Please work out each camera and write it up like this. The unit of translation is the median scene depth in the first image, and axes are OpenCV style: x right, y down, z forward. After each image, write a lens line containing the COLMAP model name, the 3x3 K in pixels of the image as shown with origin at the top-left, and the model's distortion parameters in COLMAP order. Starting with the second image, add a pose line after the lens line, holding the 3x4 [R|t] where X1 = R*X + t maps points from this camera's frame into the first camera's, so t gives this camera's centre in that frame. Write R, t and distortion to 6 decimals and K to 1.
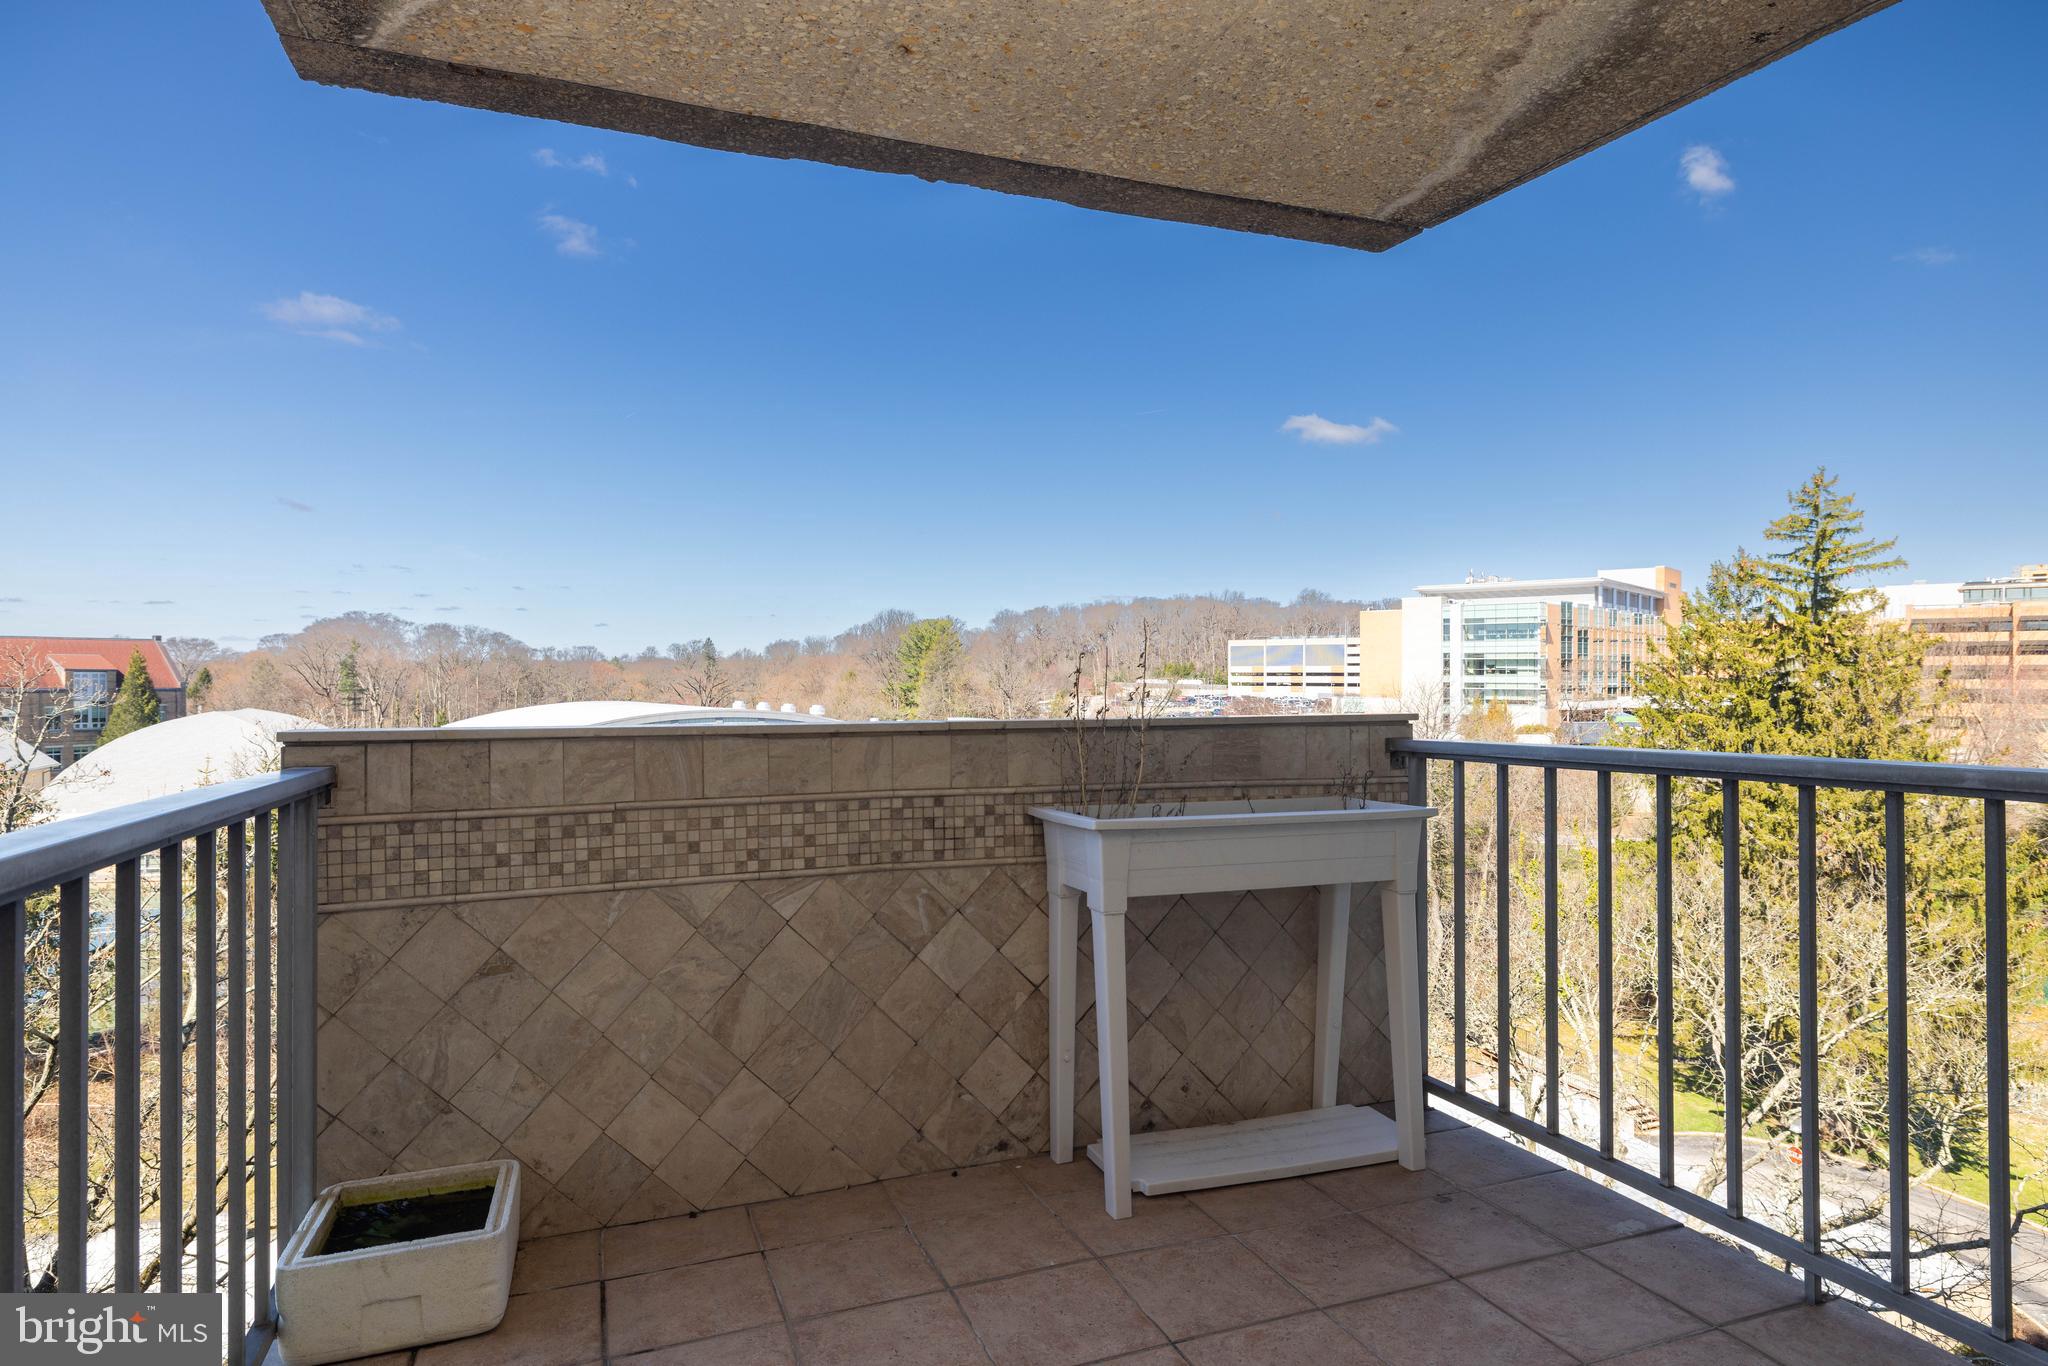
lens RADIAL K [[1143.1, 0, 1016.5], [0, 1143.1, 675.5], [0, 0, 1]] dist [-0.002568, -0.000332]
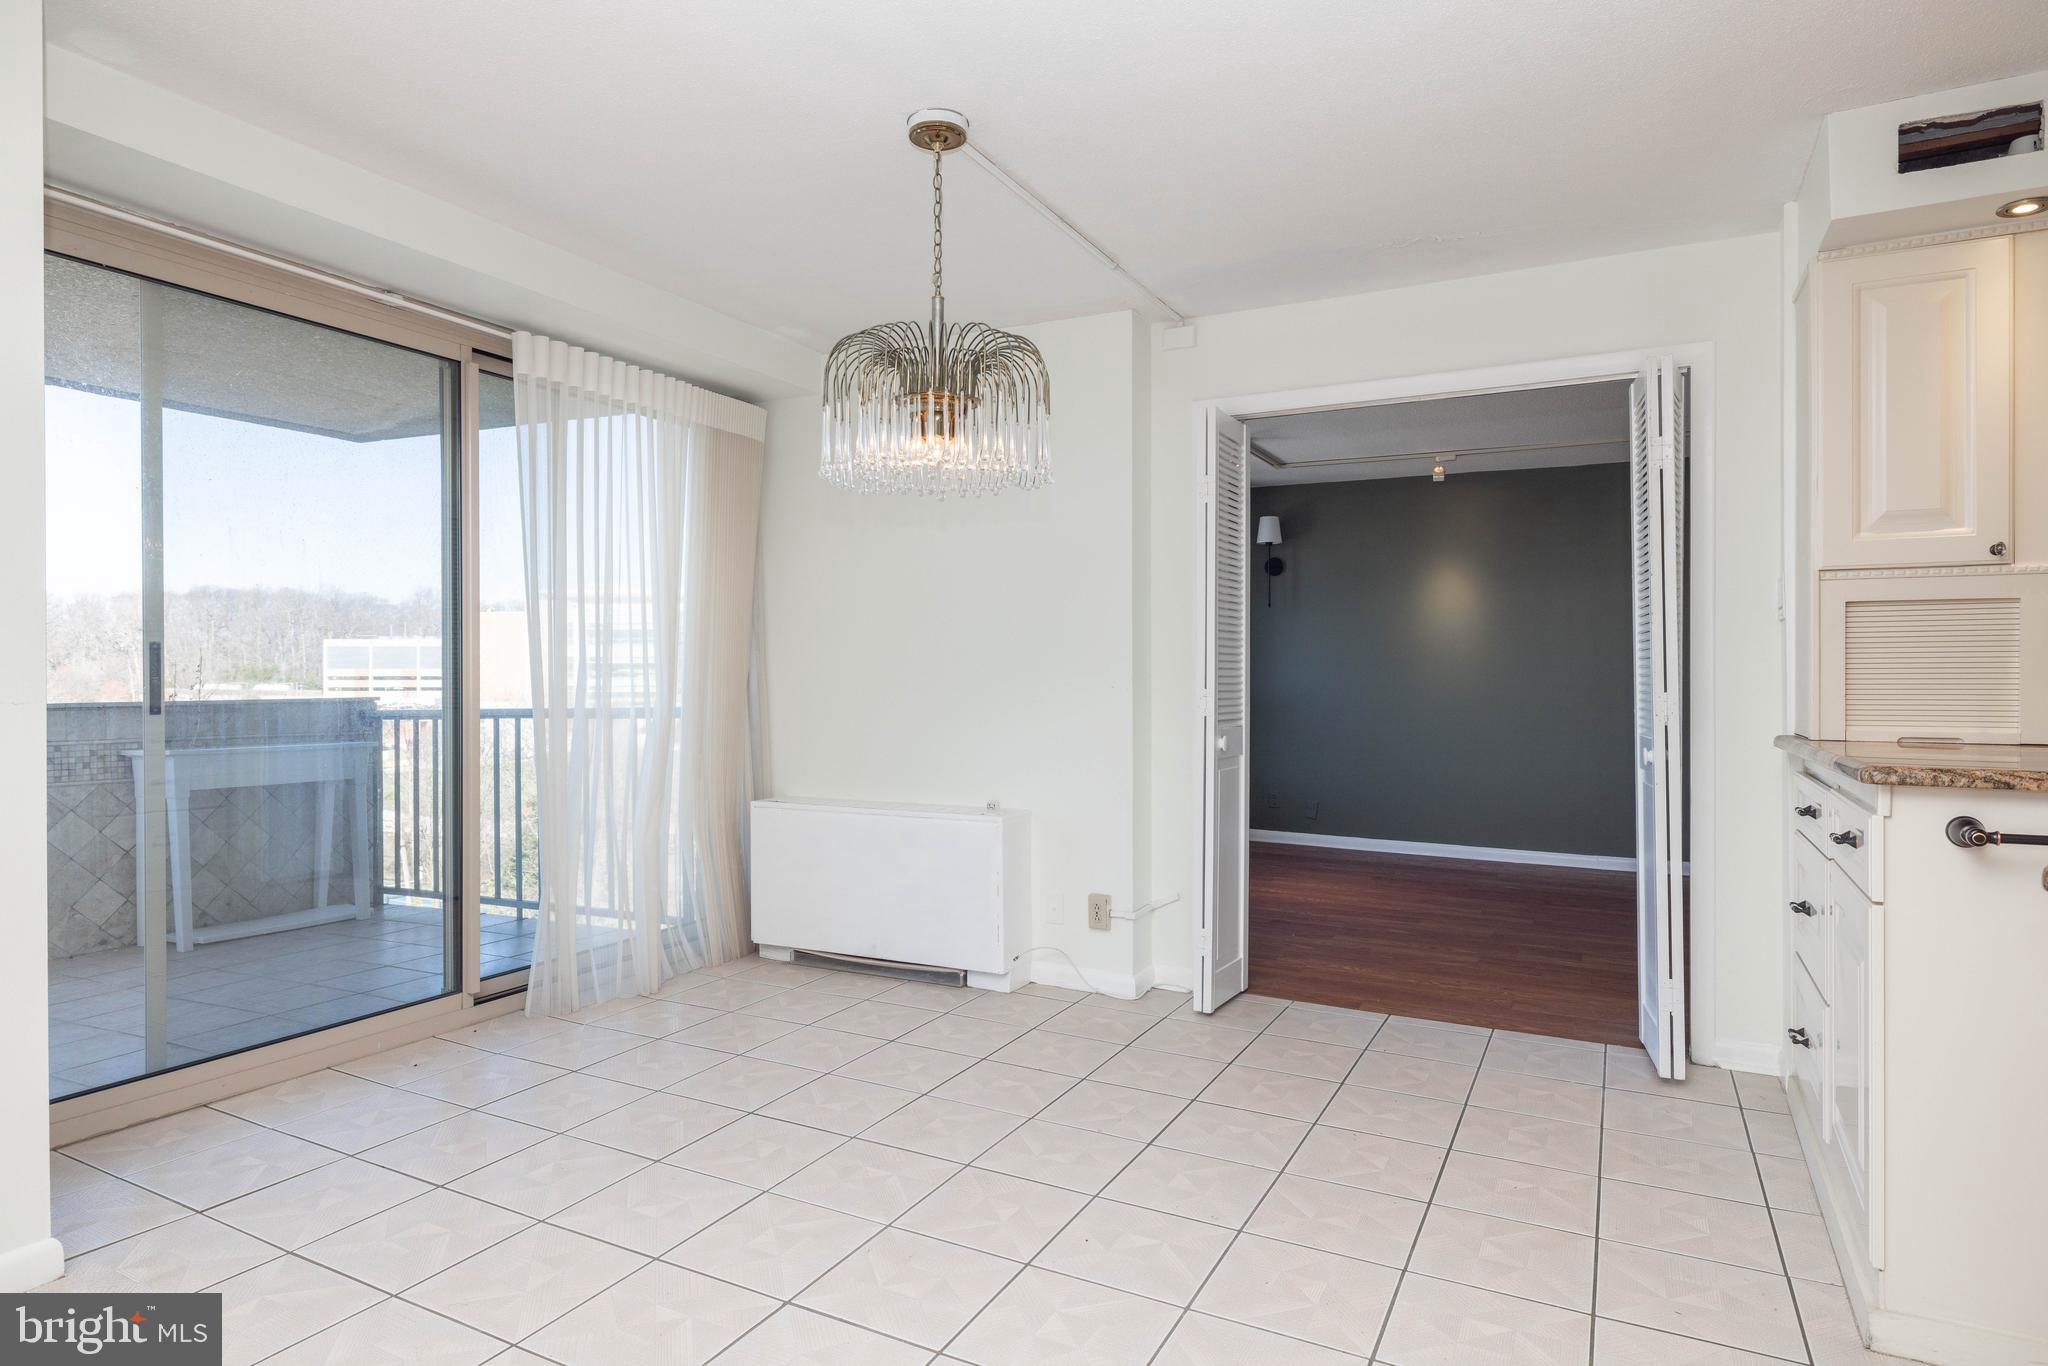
lens RADIAL K [[1143.1, 0, 1007.6], [0, 1143.1, 674.9], [0, 0, 1]] dist [-0.002568, -0.000332]
pose [[0.750635, 0.000920, 0.660716, -0.126547], [0.001479, 0.999994, -0.003073, 0.006042], [-0.660715, 0.003284, 0.750629, -1.223128]]
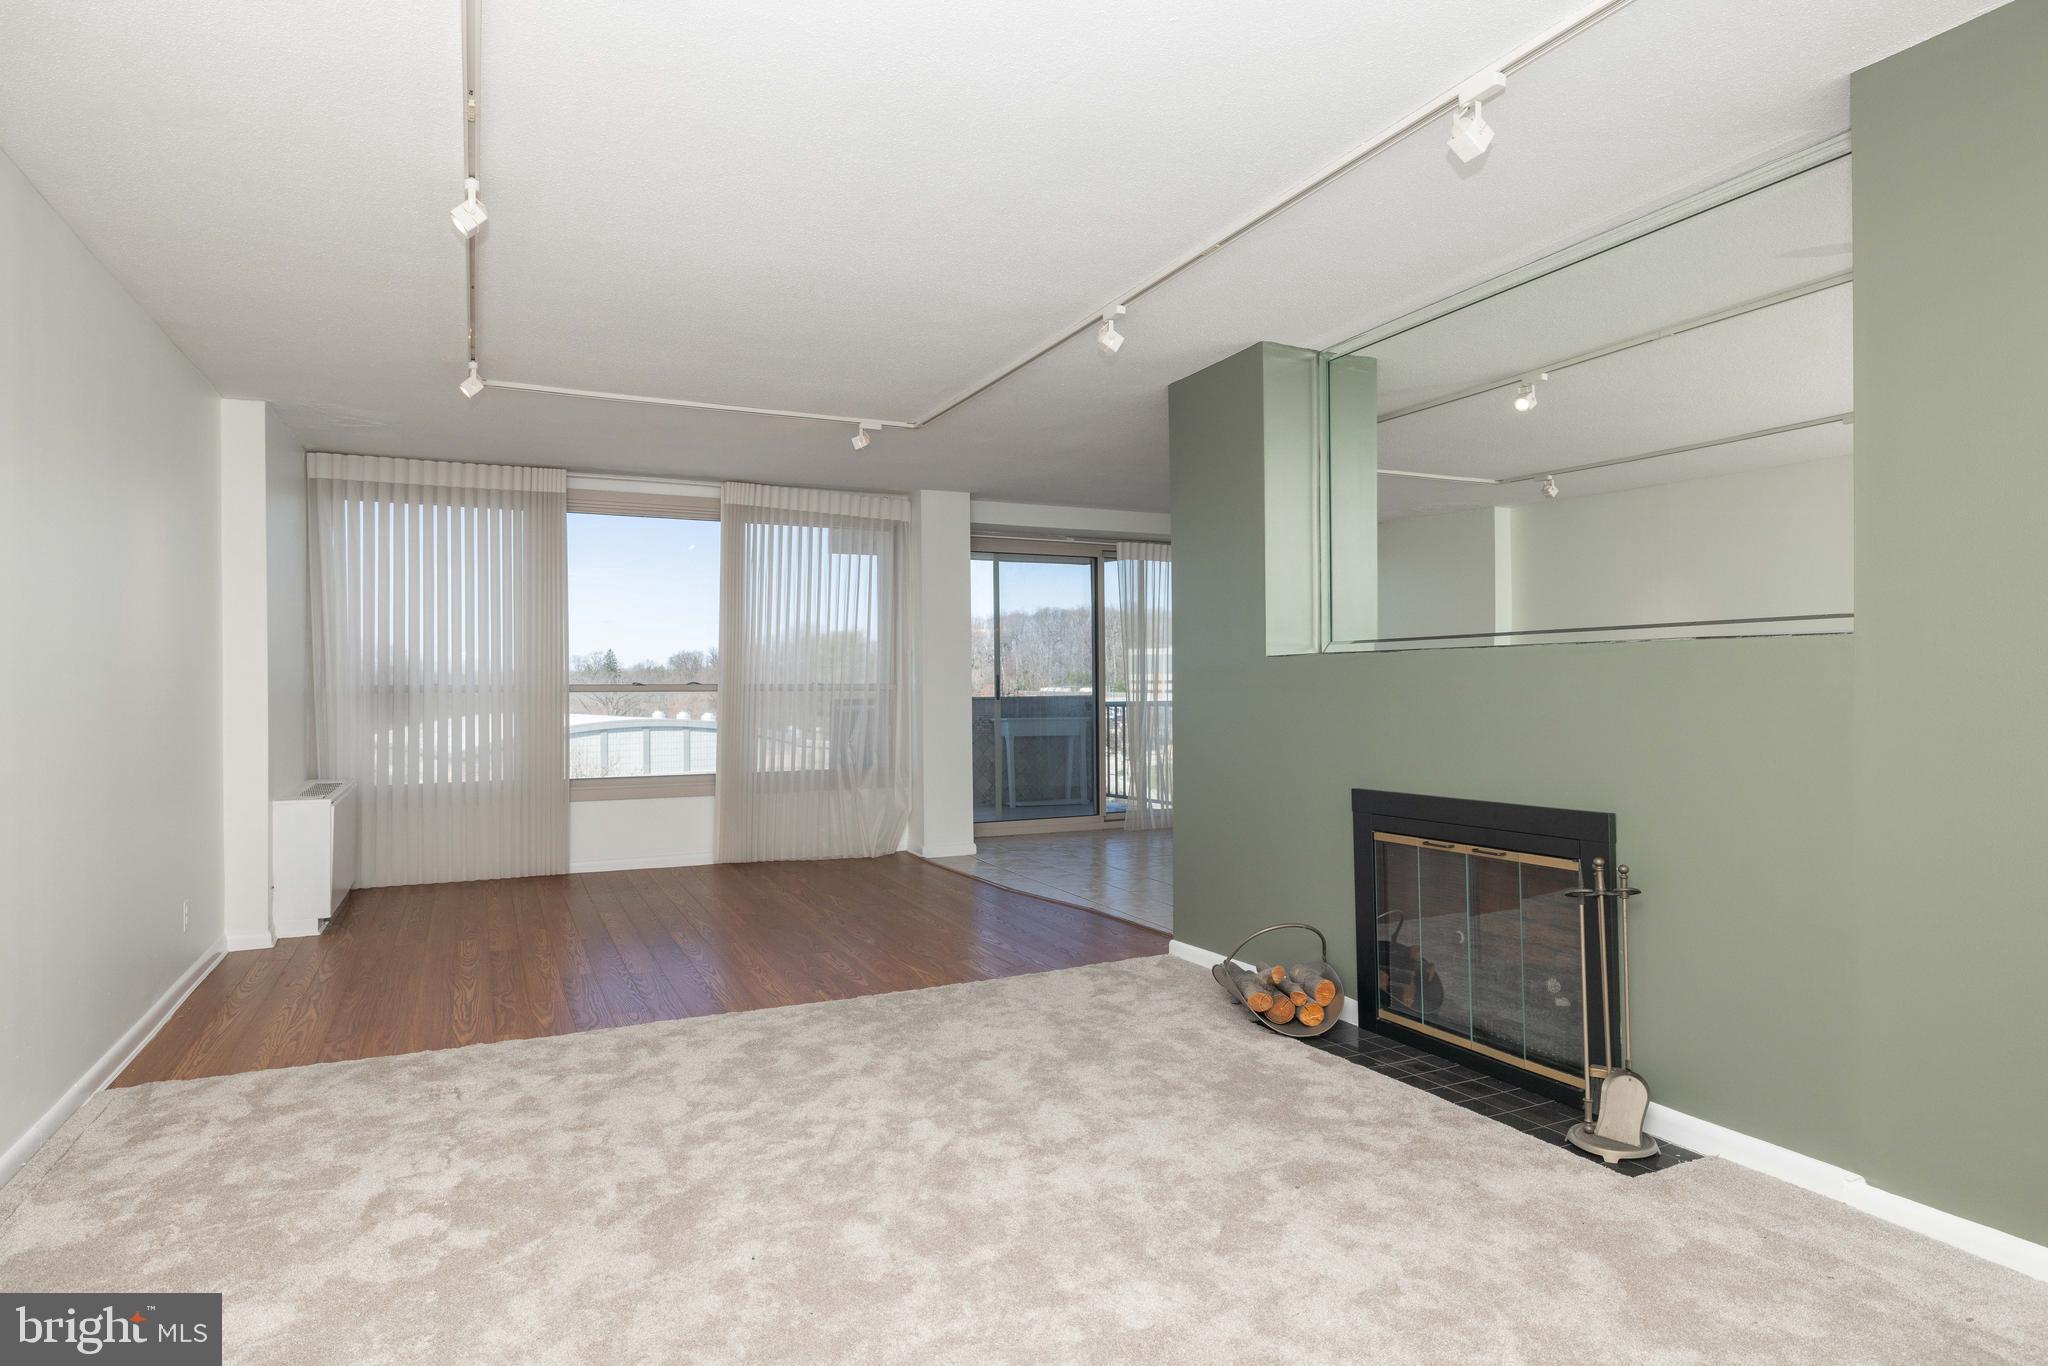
lens RADIAL K [[1143.1, 0, 1023.0], [0, 1143.1, 684.7], [0, 0, 1]] dist [-0.002568, -0.000332]
pose [[0.996052, -0.007764, 0.088437, -0.227789], [0.007789, 0.999970, 0.000064, -0.006141], [-0.088435, 0.000625, 0.996082, -3.020053]]
